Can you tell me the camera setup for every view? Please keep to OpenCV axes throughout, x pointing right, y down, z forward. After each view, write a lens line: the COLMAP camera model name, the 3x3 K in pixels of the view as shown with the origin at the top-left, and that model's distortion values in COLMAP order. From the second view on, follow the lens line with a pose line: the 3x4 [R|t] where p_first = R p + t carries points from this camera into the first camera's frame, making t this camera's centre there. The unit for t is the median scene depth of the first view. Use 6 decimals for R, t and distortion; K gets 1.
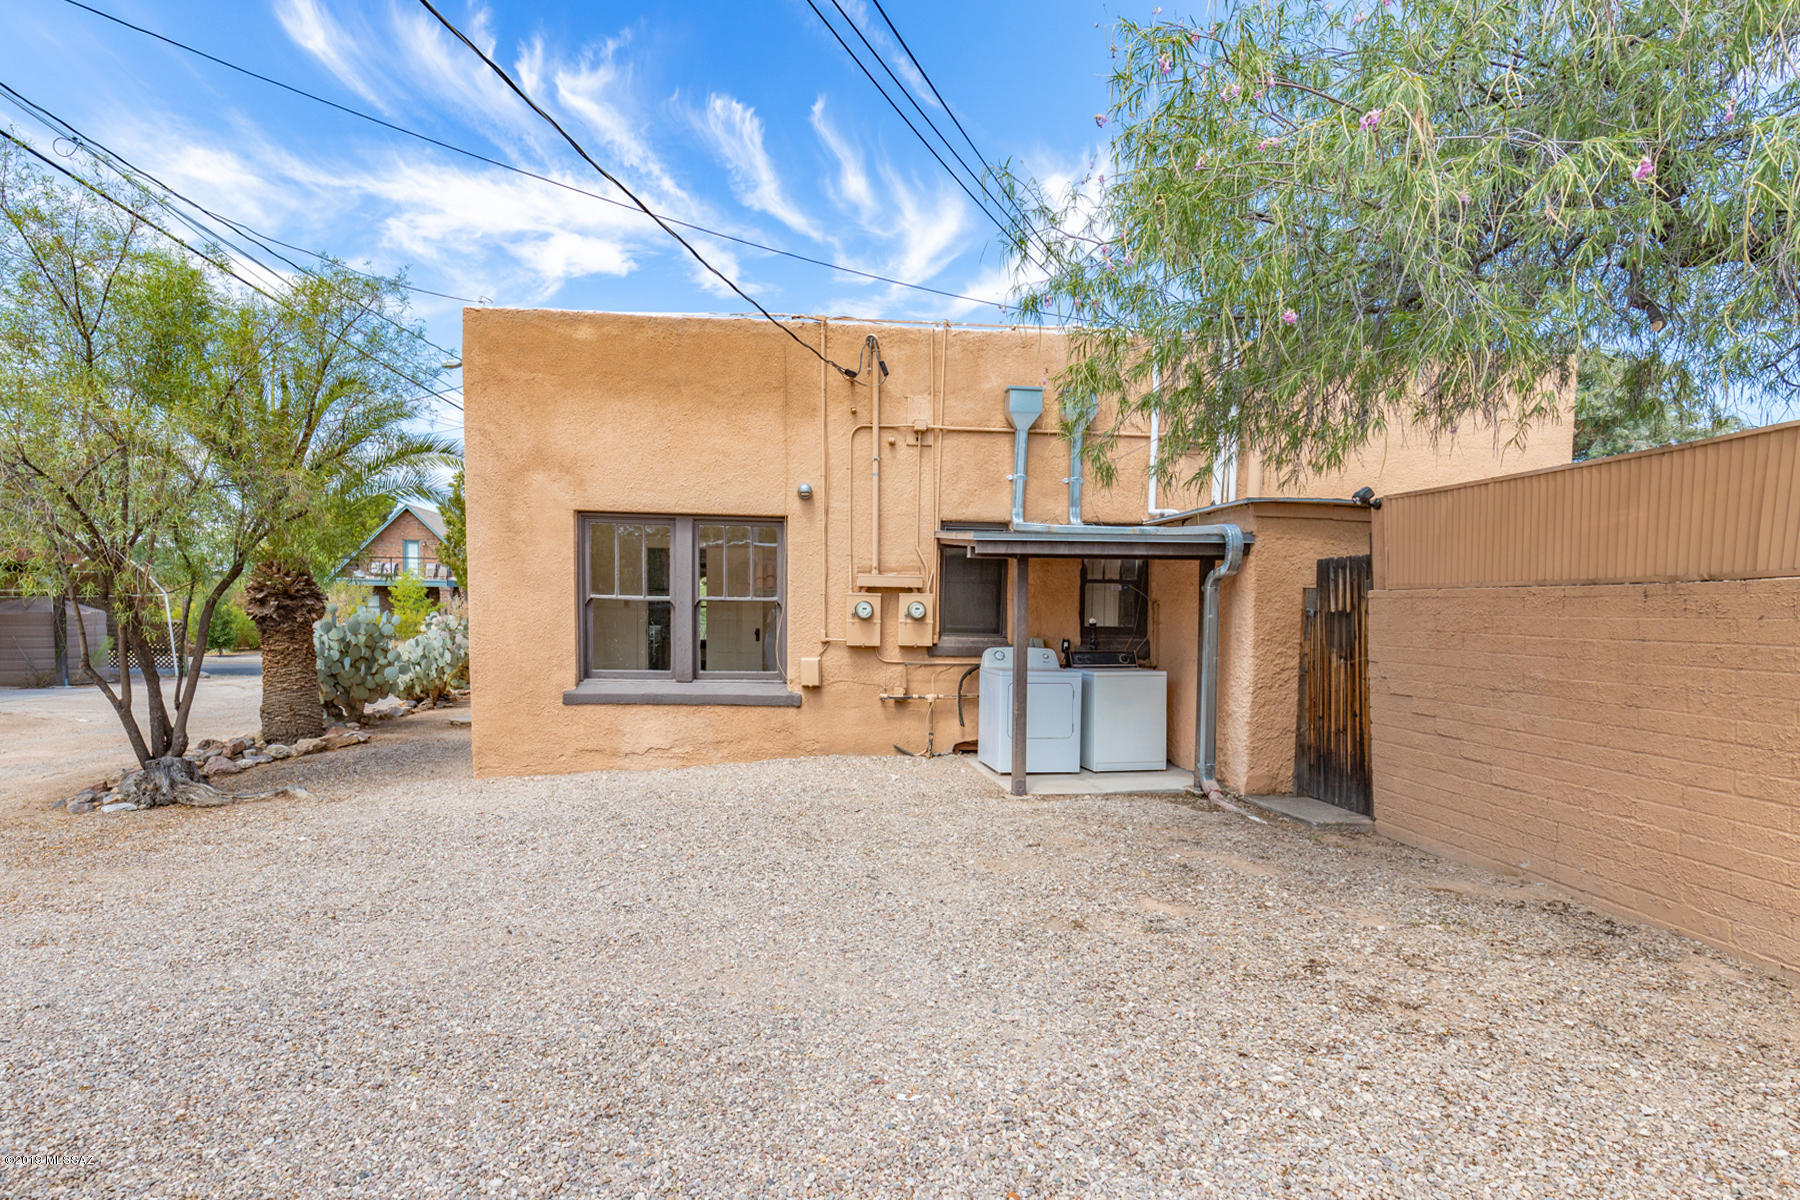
lens RADIAL K [[829.8, 0, 900.0], [0, 829.8, 600.0], [0, 0, 1]] dist [0.003258, -0.000623]
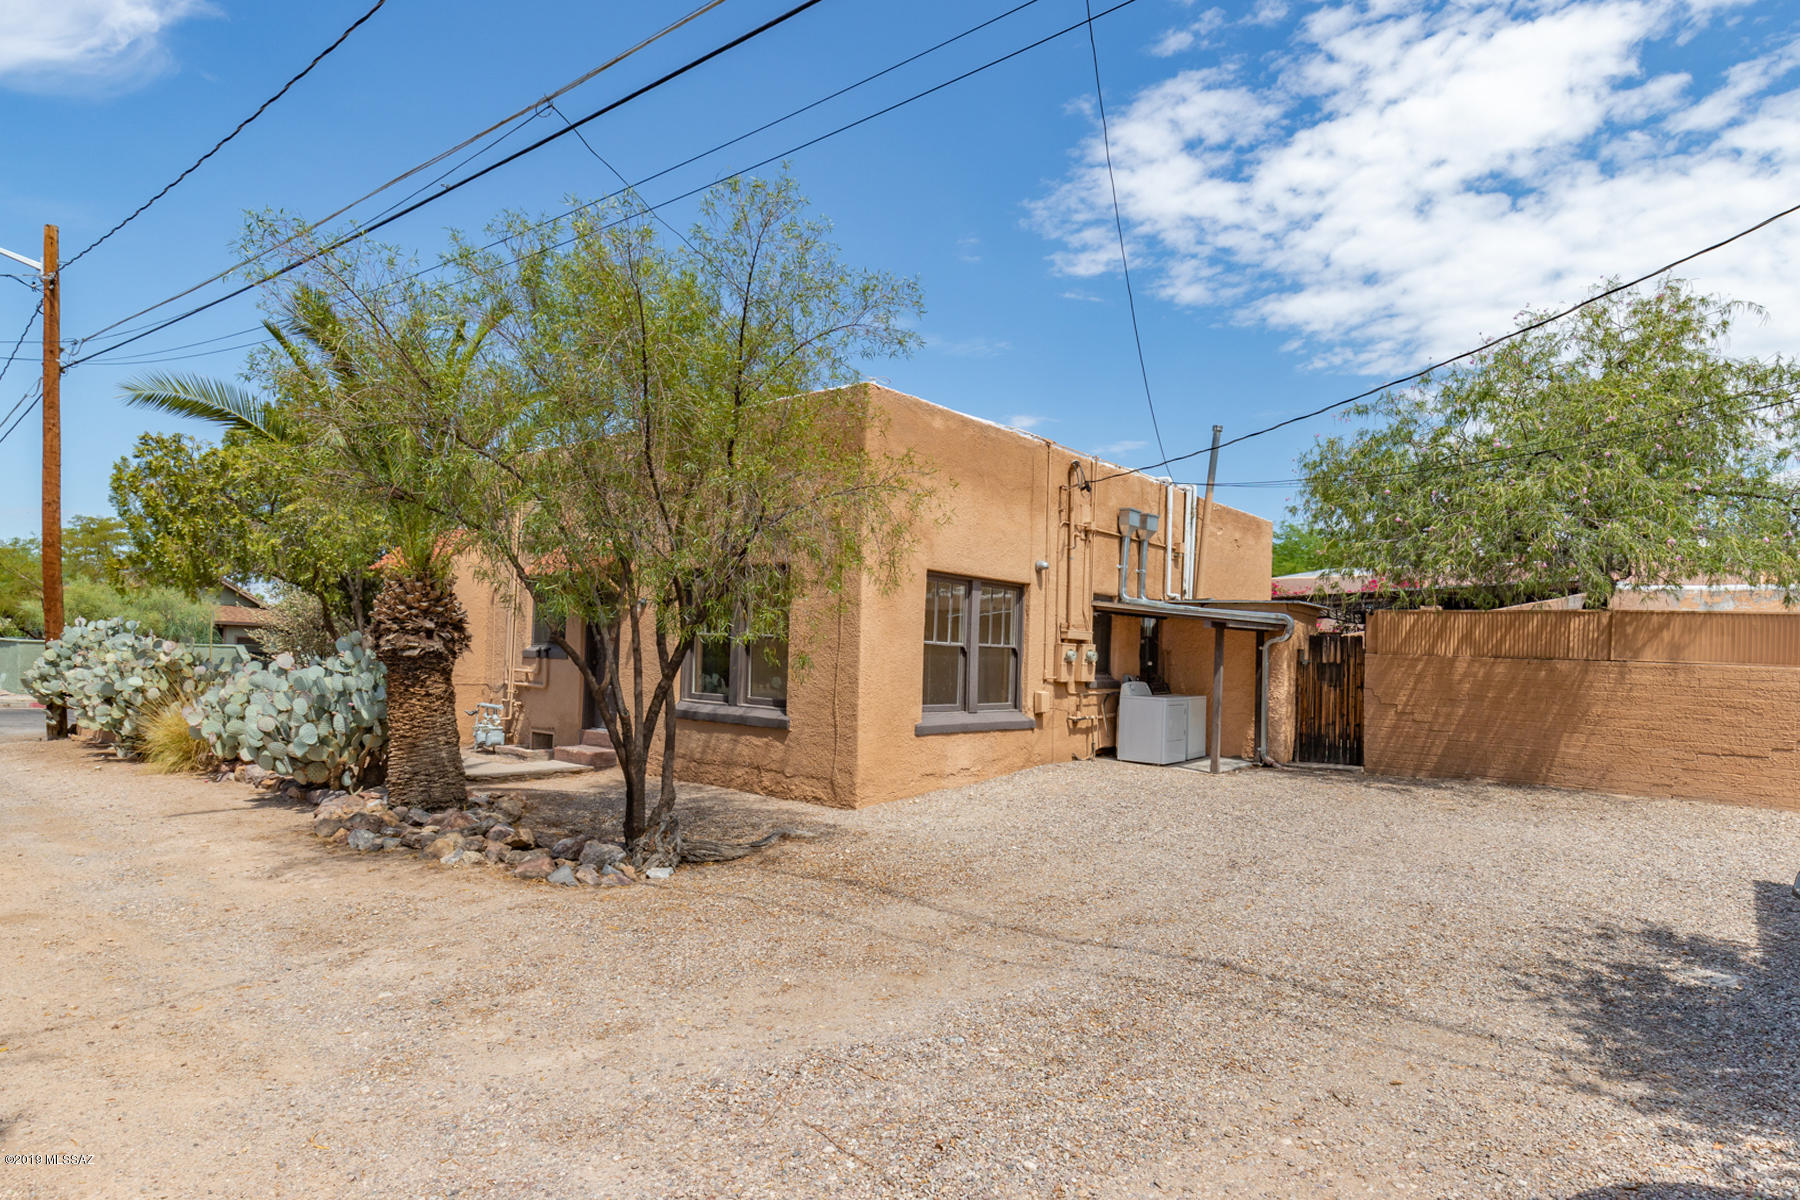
lens RADIAL K [[829.8, 0, 900.0], [0, 829.8, 600.0], [0, 0, 1]] dist [0.003258, -0.000623]
pose [[0.770204, 0.051272, 0.635734, -1.135863], [-0.028683, 0.998540, -0.045782, -0.010046], [-0.637152, 0.017027, 0.770550, 0.113930]]
